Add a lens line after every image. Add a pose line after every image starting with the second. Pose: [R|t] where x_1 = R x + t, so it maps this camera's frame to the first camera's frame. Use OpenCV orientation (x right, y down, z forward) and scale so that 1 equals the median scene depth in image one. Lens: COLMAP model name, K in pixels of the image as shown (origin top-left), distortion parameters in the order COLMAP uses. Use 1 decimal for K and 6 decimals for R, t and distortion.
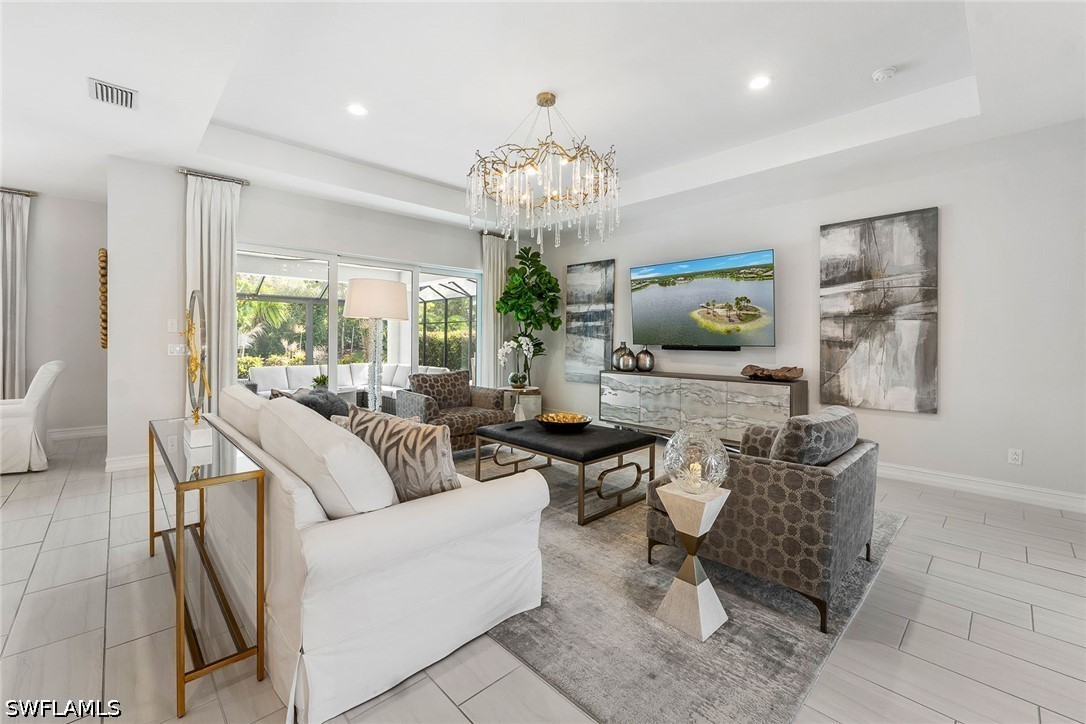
lens RADIAL K [[450.7, 0, 543.4], [0, 450.7, 339.2], [0, 0, 1]] dist [-0.012569, 0.000193]
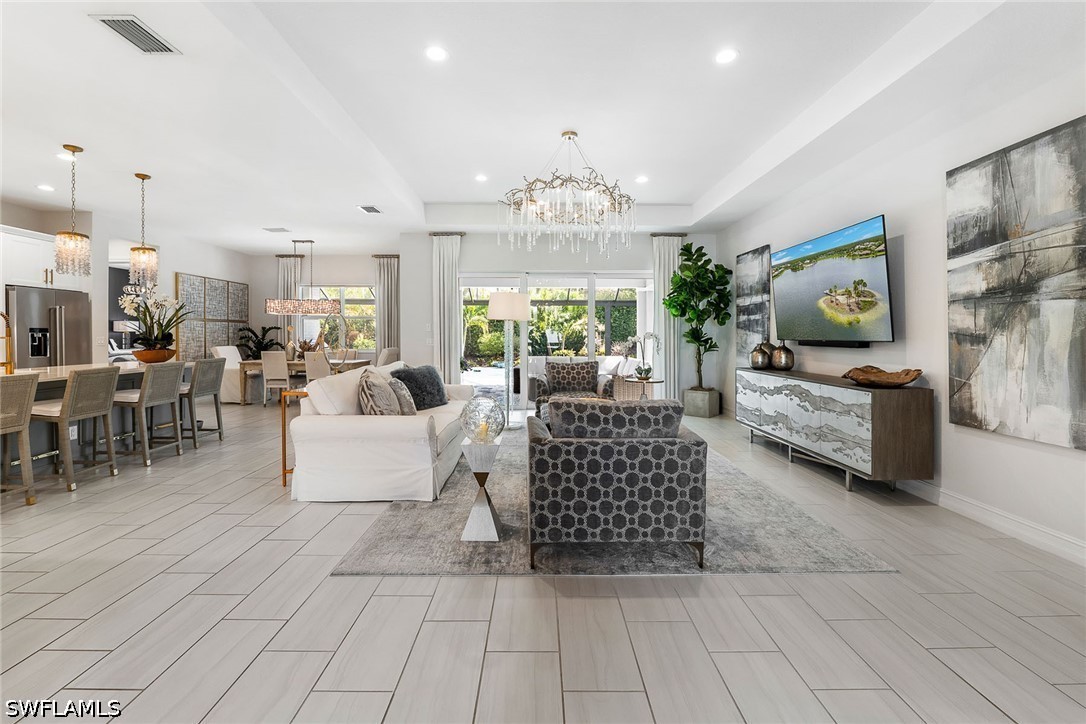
lens RADIAL K [[448.6, 0, 546.1], [0, 448.6, 342.2], [0, 0, 1]] dist [-0.022928, 0.001426]
pose [[0.736912, 0.005945, -0.675963, 0.604421], [0.003852, 0.999908, 0.012993, 0.004805], [0.675978, -0.012178, 0.736821, 0.053881]]
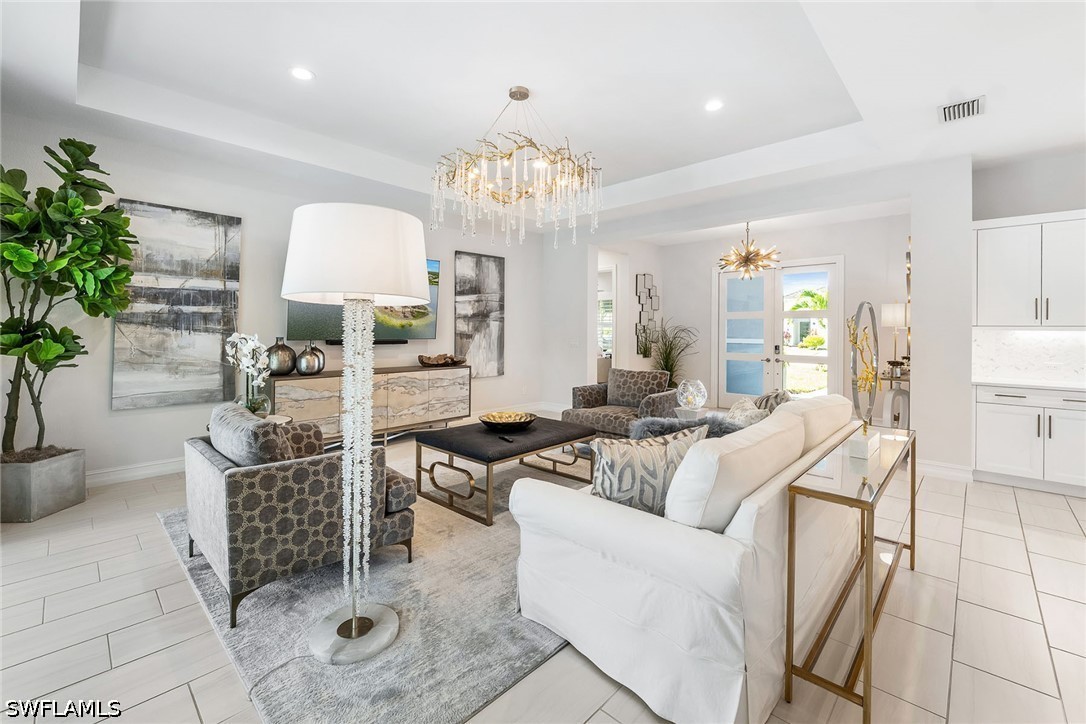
lens RADIAL K [[450.7, 0, 522.7], [0, 450.7, 324.1], [0, 0, 1]] dist [-0.012569, 0.000193]
pose [[-0.022004, 0.006068, 0.999739, -0.760937], [-0.008645, 0.999943, -0.006260, -0.019258], [-0.999721, -0.008780, -0.021951, 0.807353]]
